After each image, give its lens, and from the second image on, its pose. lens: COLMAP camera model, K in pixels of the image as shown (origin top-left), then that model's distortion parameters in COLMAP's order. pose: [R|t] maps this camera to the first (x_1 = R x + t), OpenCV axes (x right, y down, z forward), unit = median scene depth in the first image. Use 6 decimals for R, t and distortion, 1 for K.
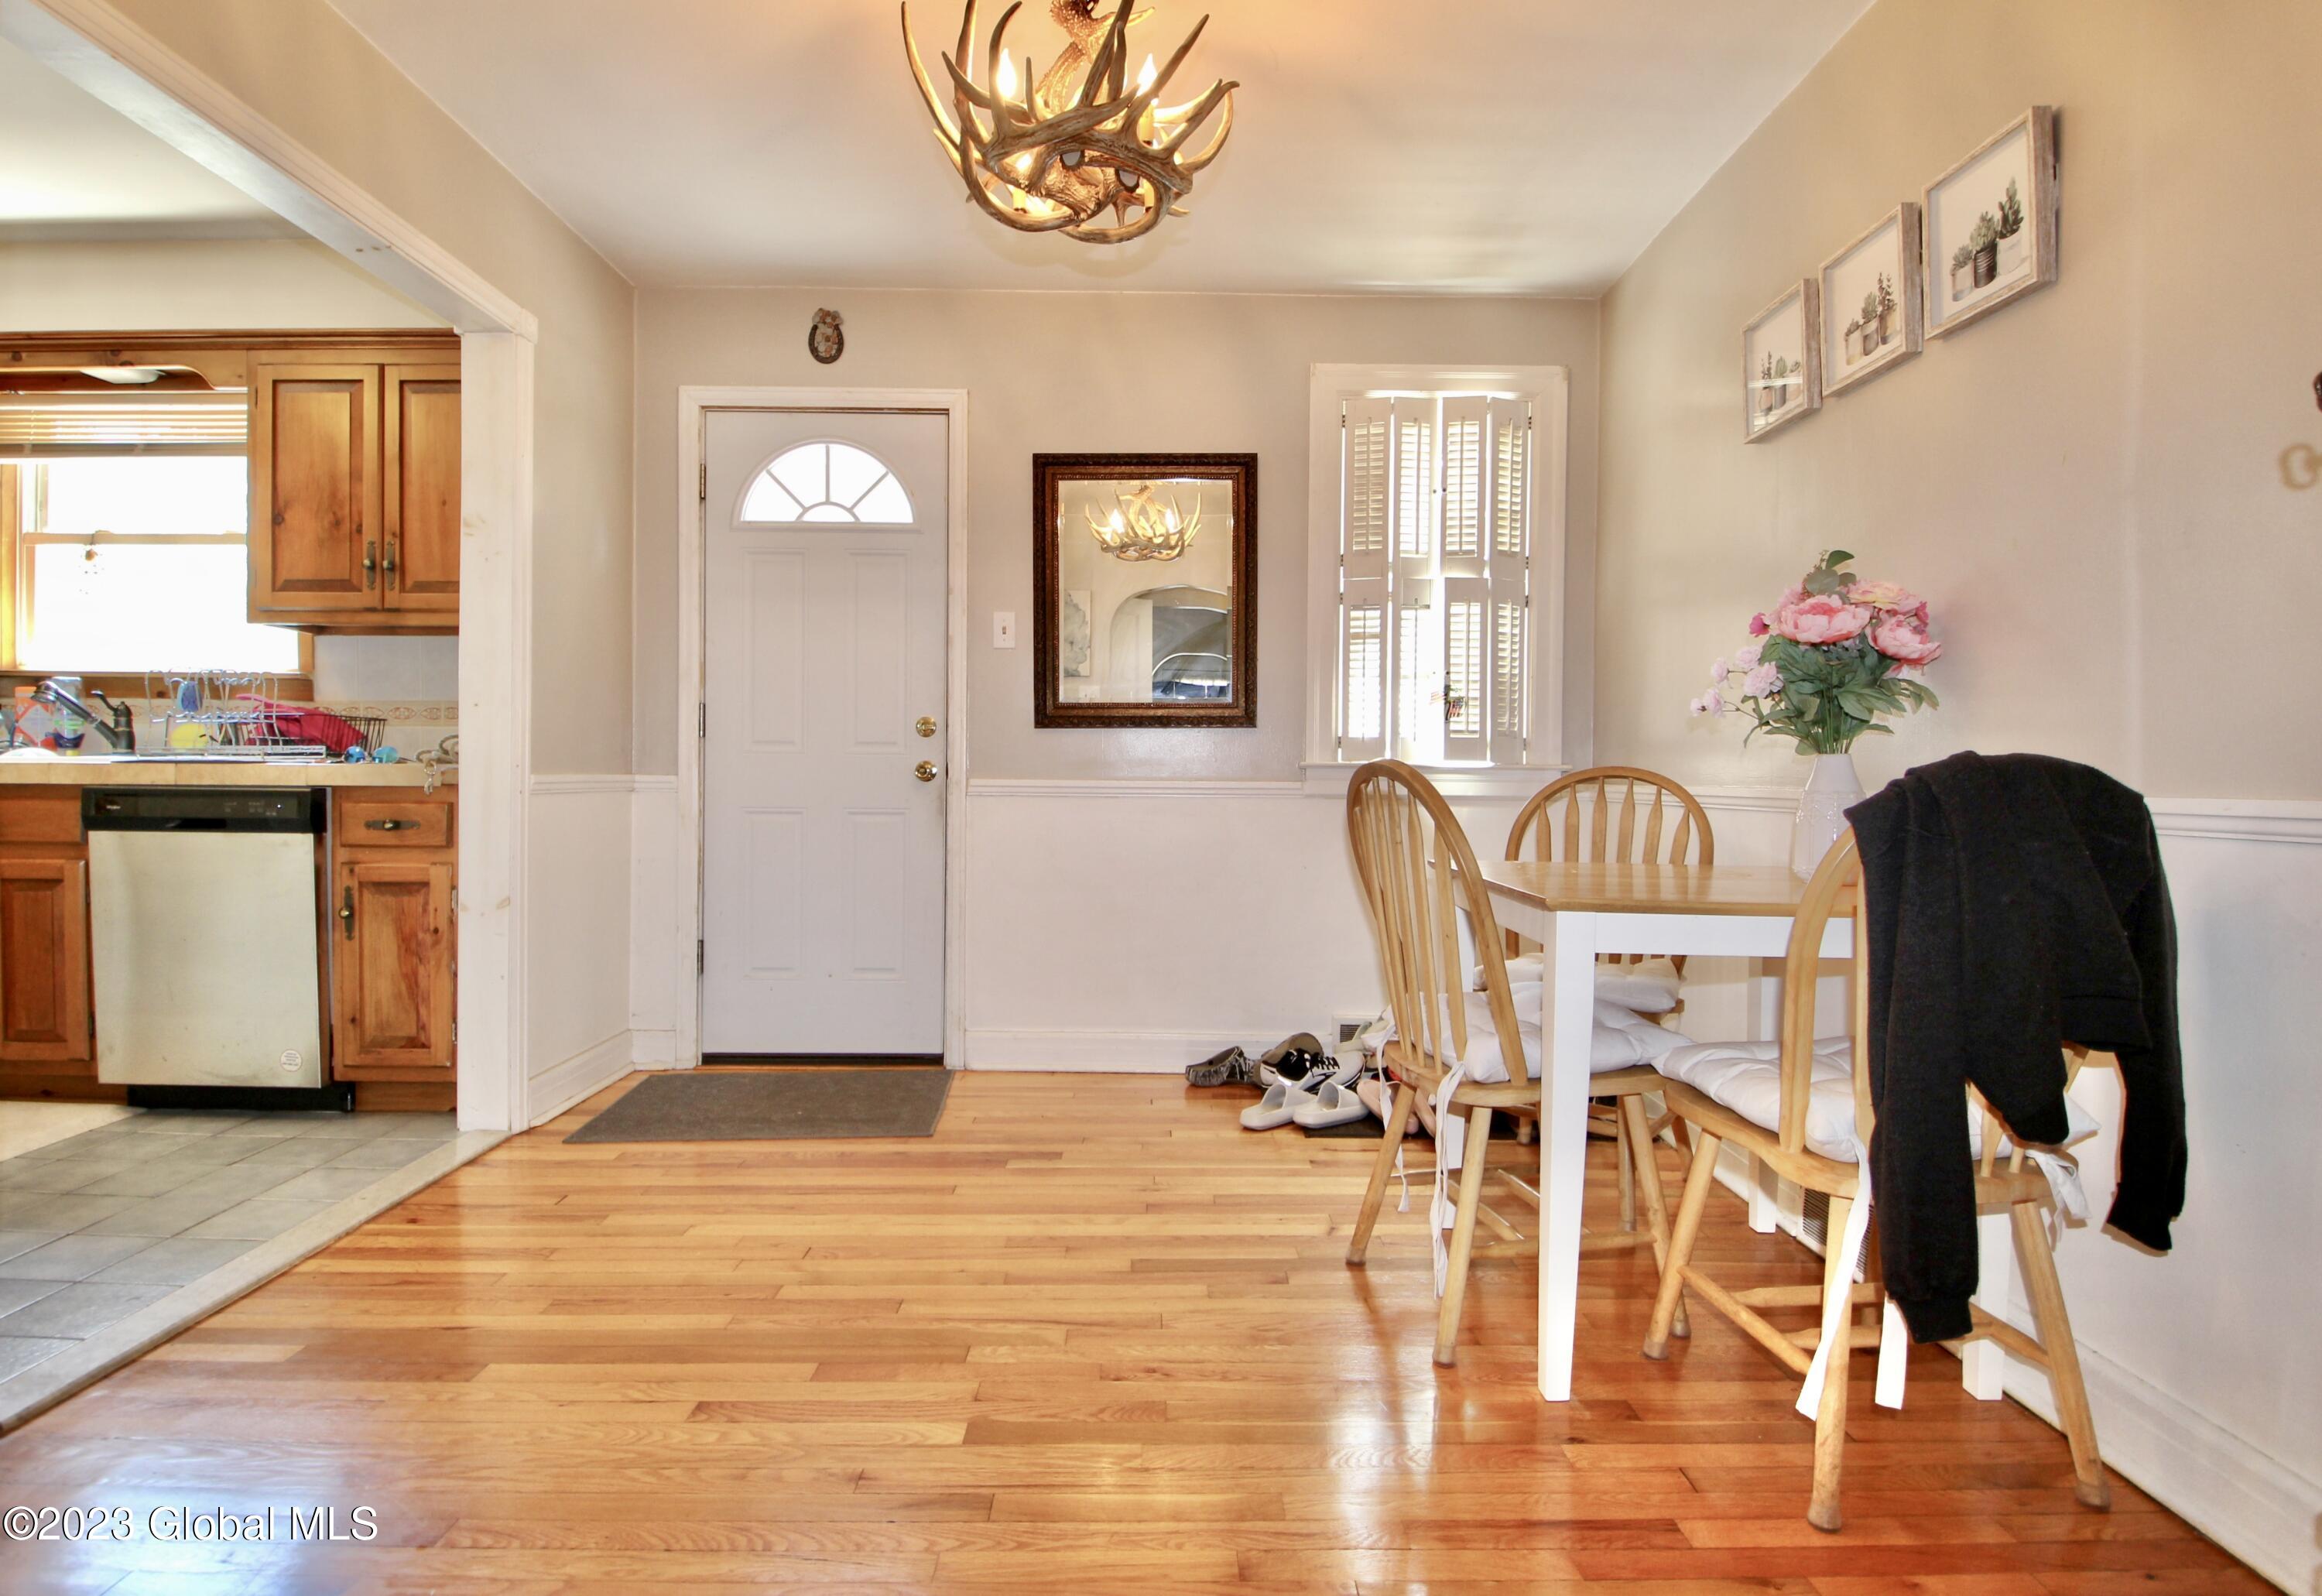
lens RADIAL K [[1159.6, 0, 1161.0], [0, 1159.6, 798.0], [0, 0, 1]] dist [0.018593, -0.026676]
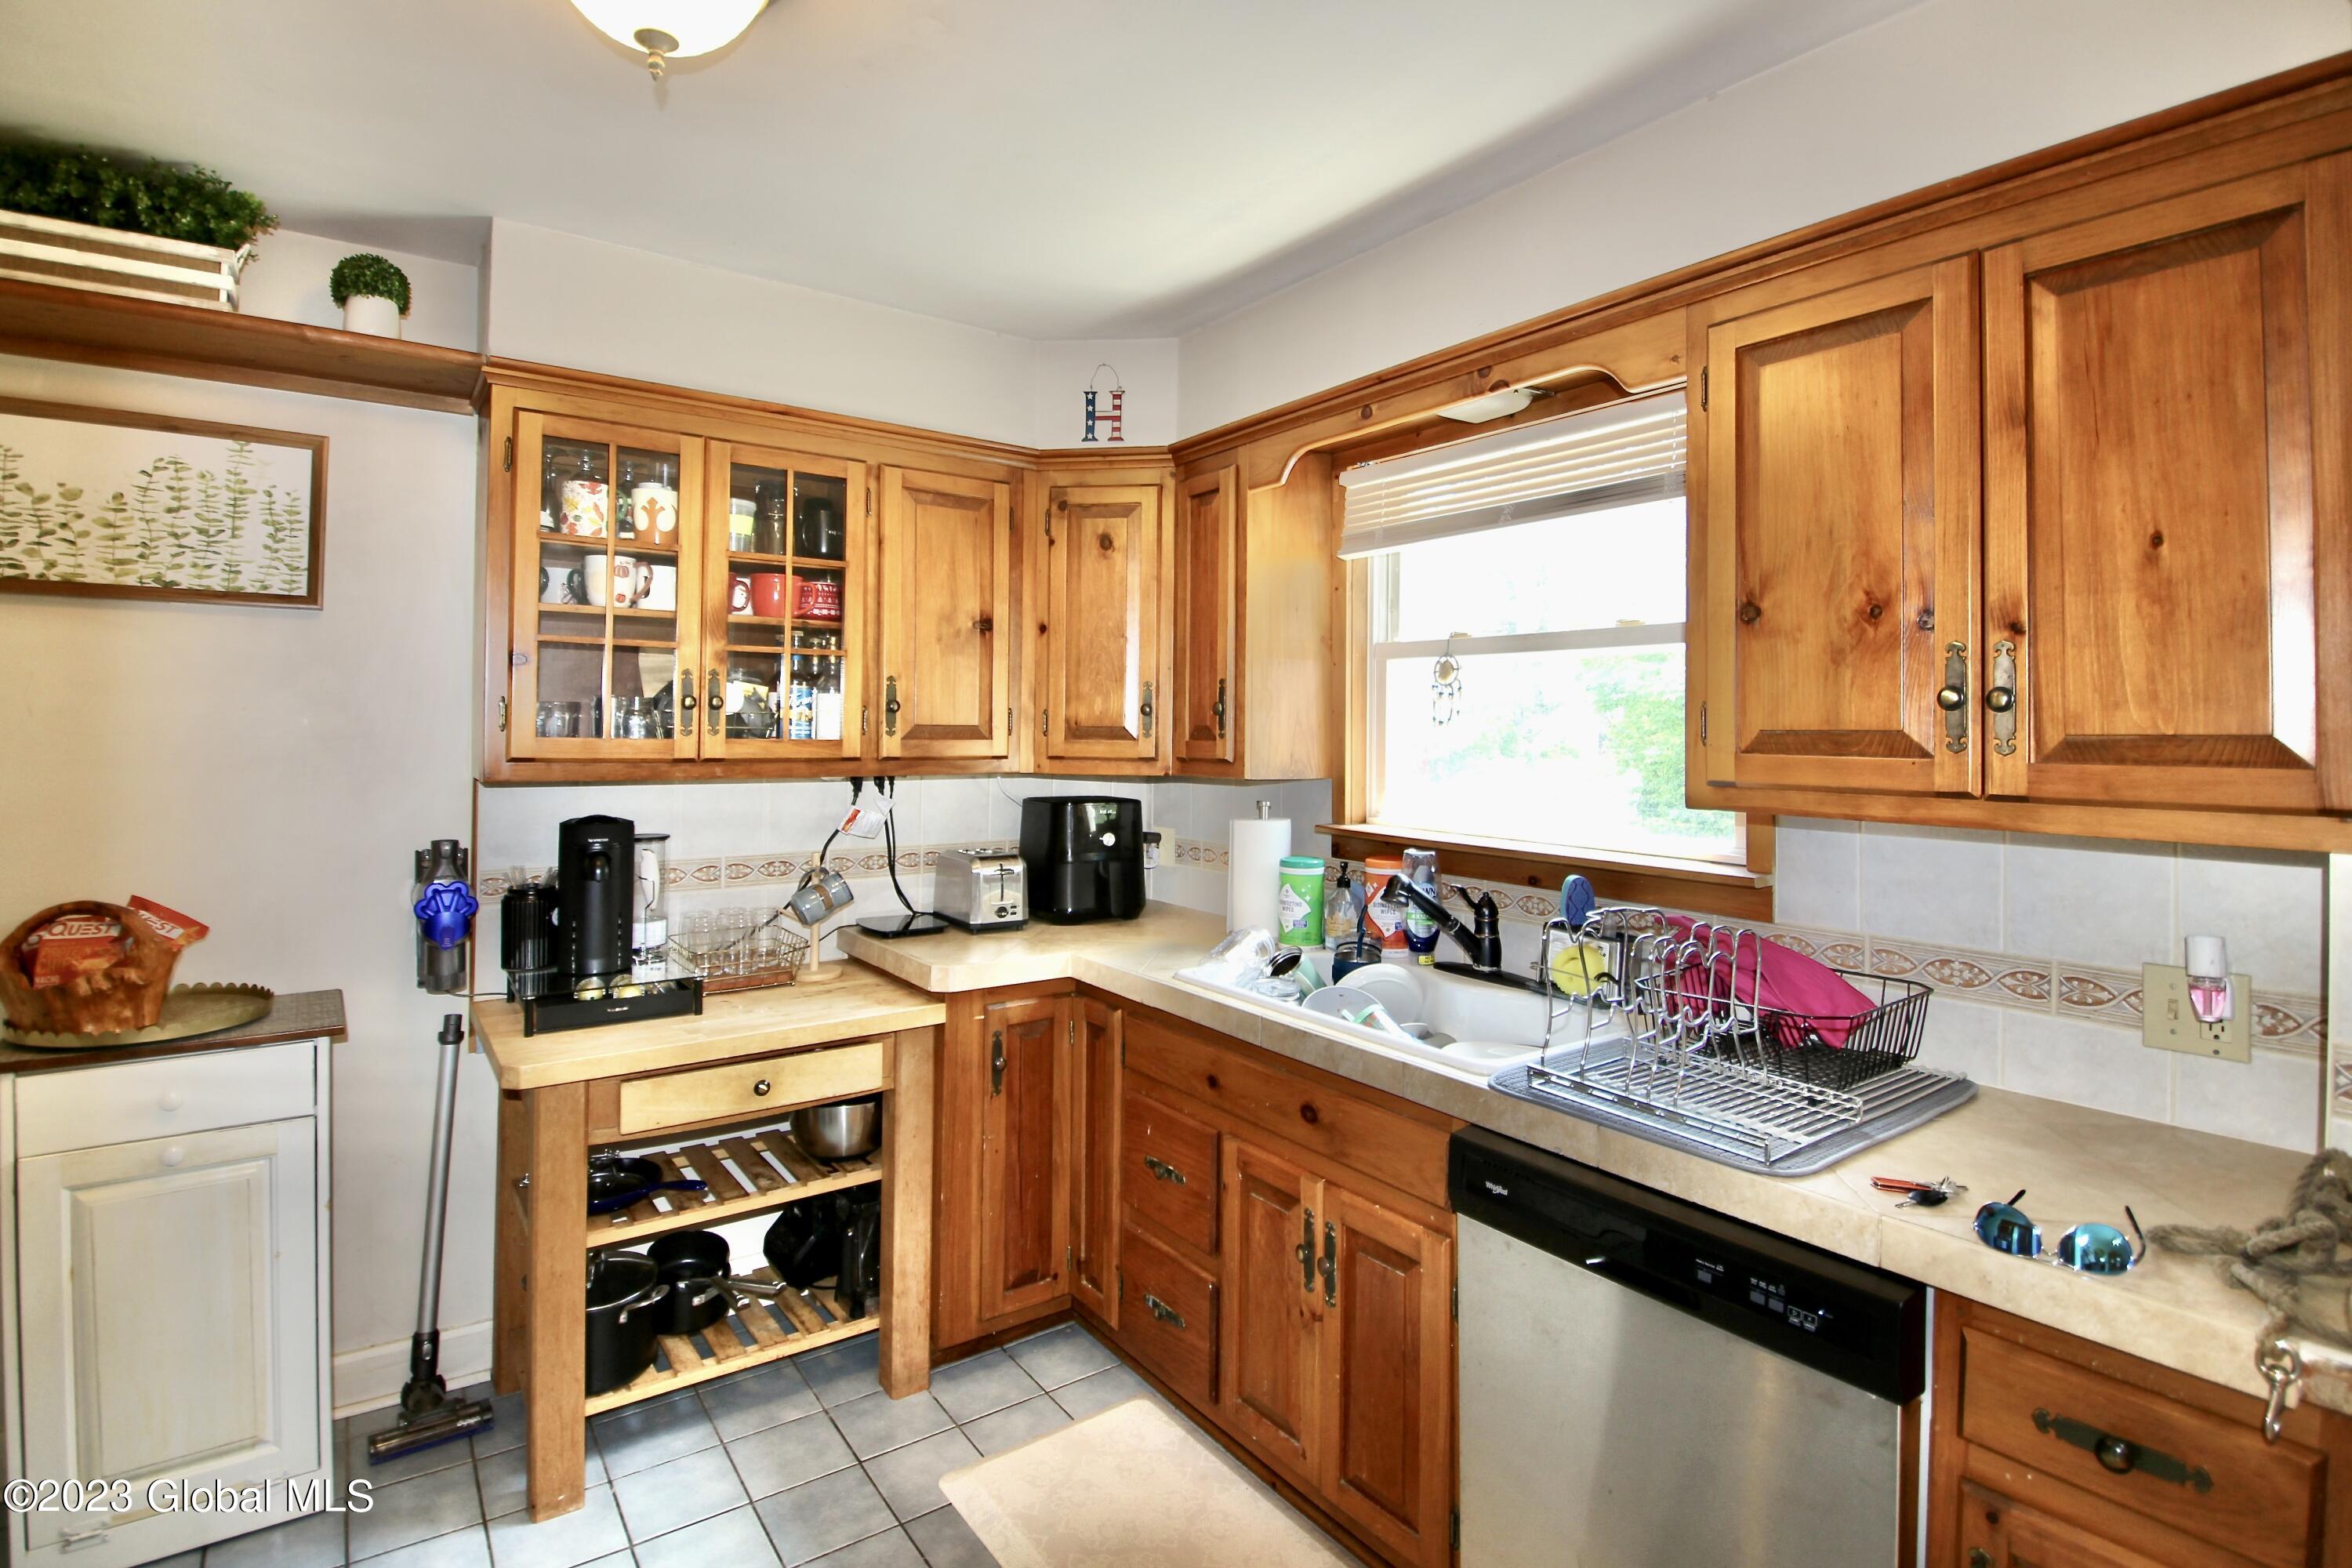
lens RADIAL K [[1148.3, 0, 1177.8], [0, 1148.3, 726.0], [0, 0, 1]] dist [-0.001607, -0.000627]
pose [[0.584778, -0.005289, -0.811176, -0.491918], [-0.018283, 0.999639, -0.019698, -0.174451], [0.810987, 0.026350, 0.584471, 0.493849]]
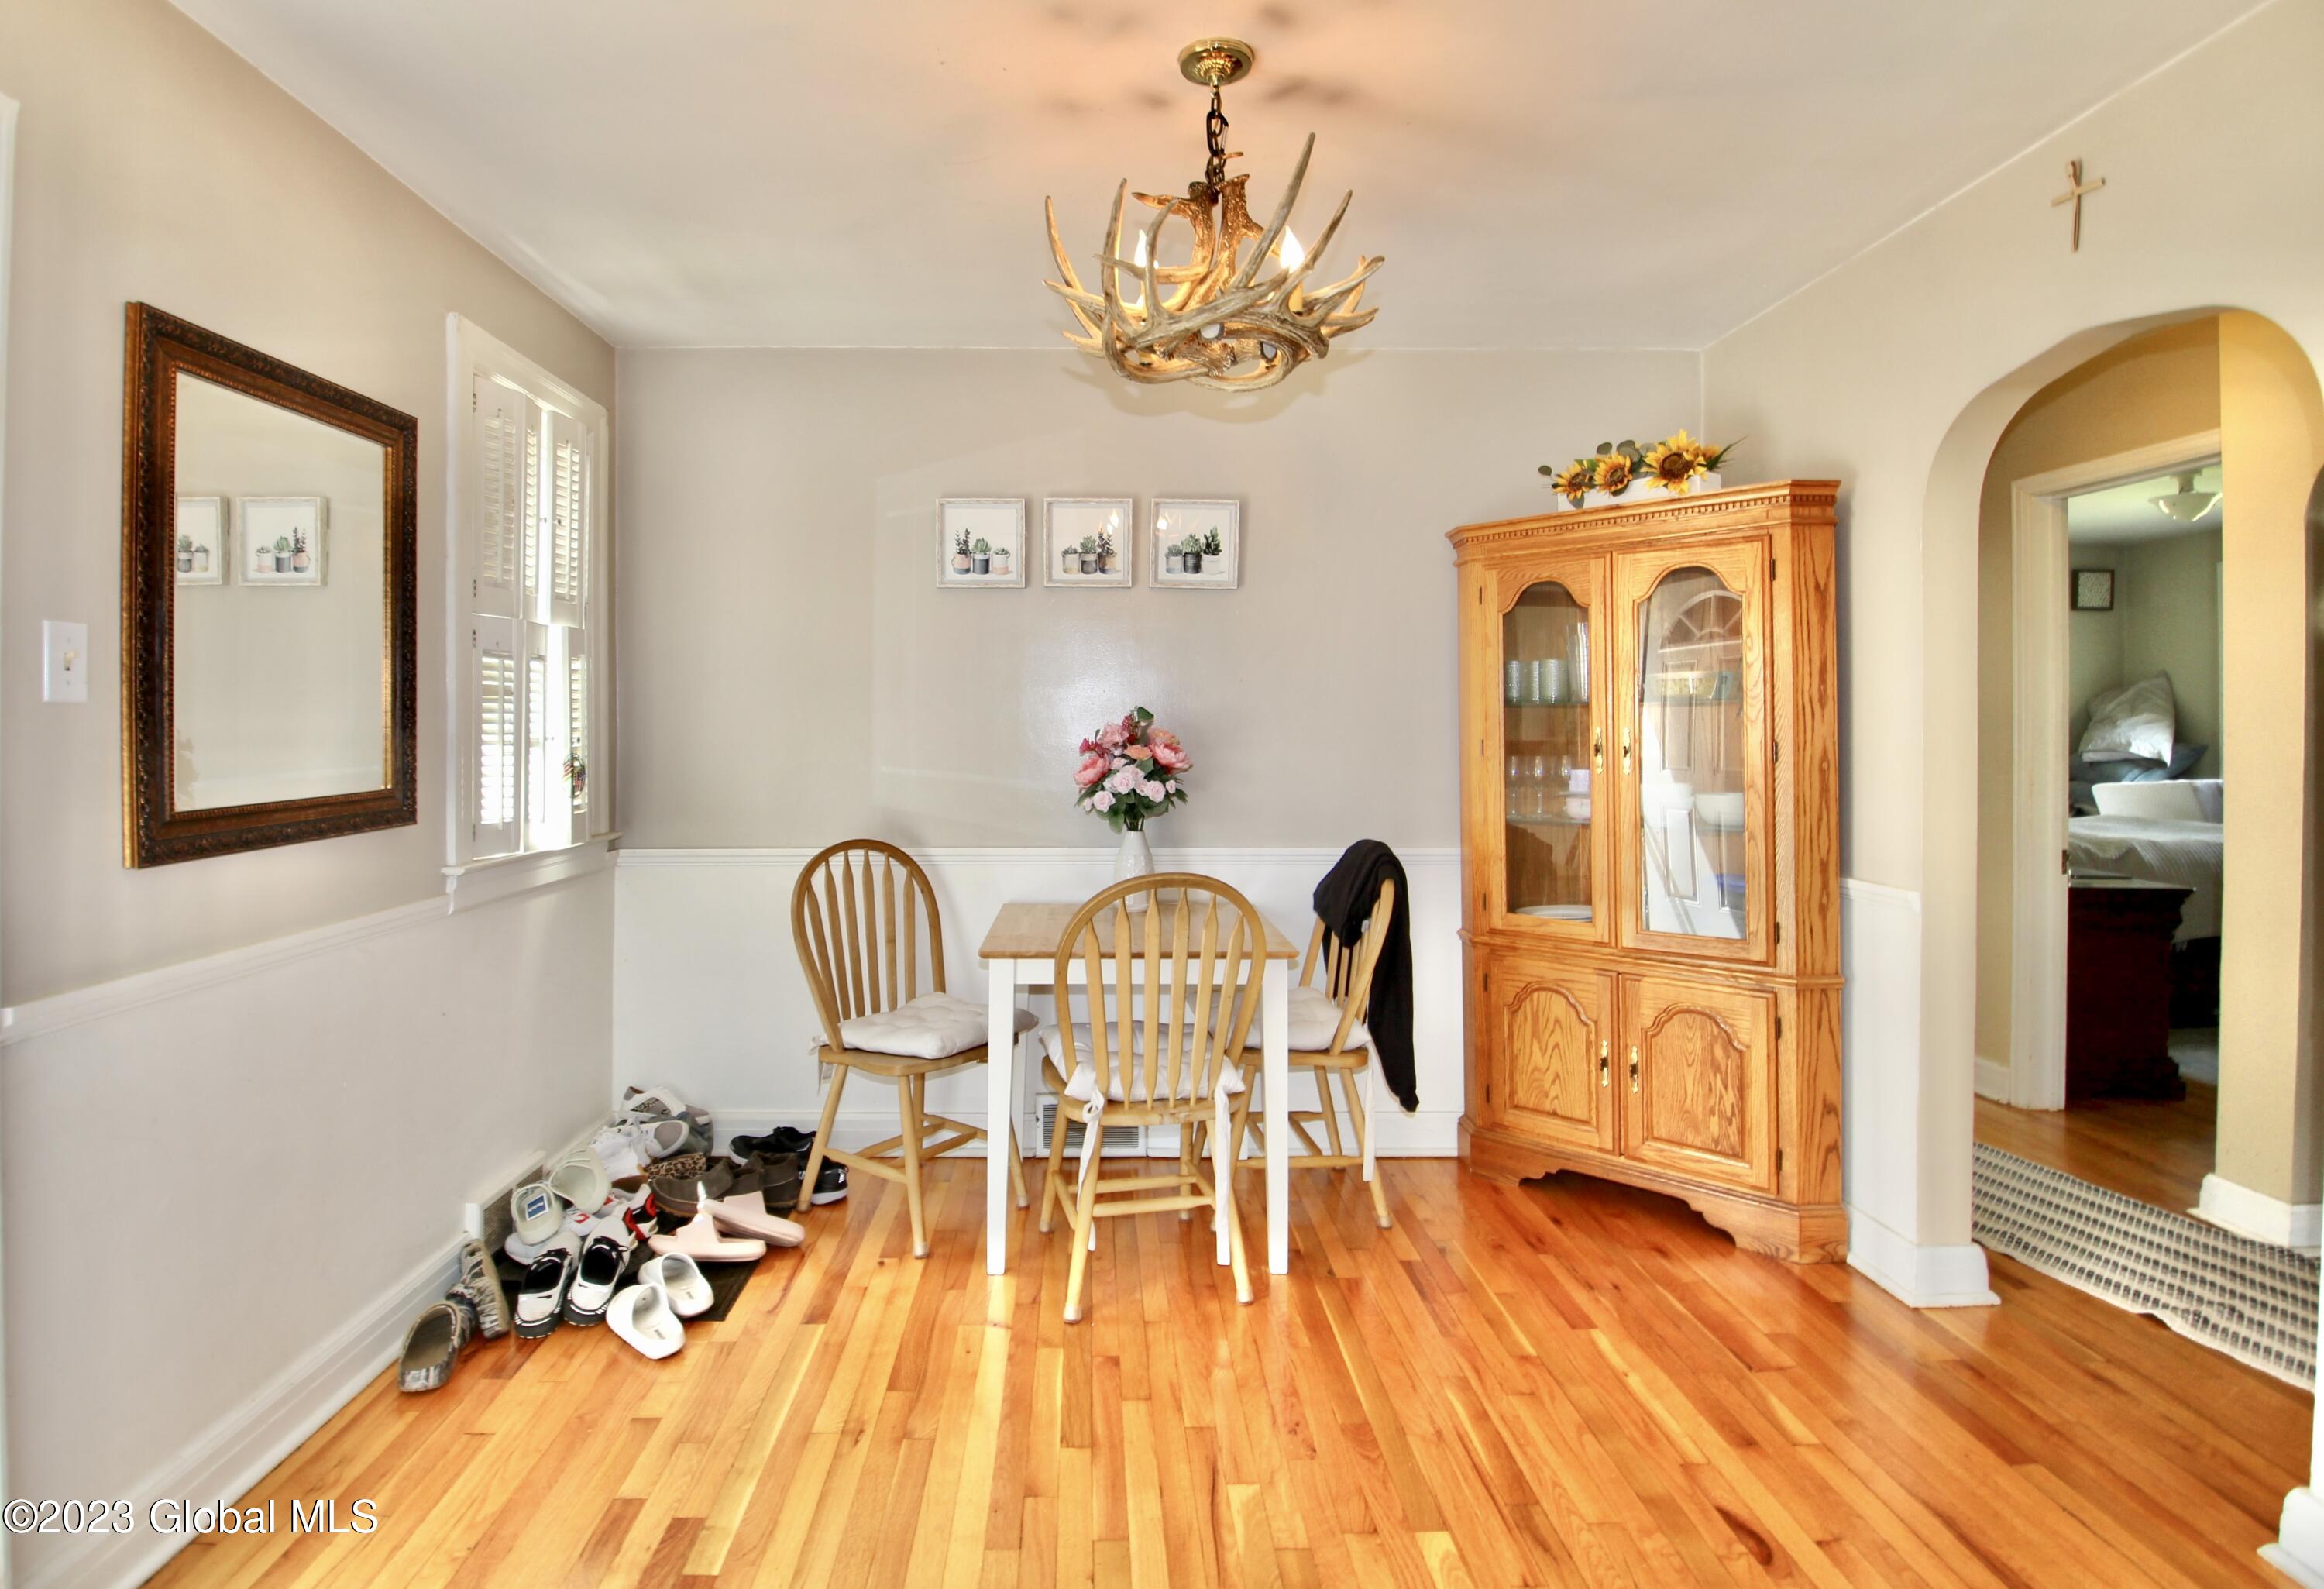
lens RADIAL K [[1154.7, 0, 1110.0], [0, 1154.7, 716.6], [0, 0, 1]] dist [0.024147, -0.027724]
pose [[-0.005719, -0.003649, 0.999977, -0.643835], [0.020766, 0.999777, 0.003767, -0.126976], [-0.999768, 0.020787, -0.005642, 0.651270]]
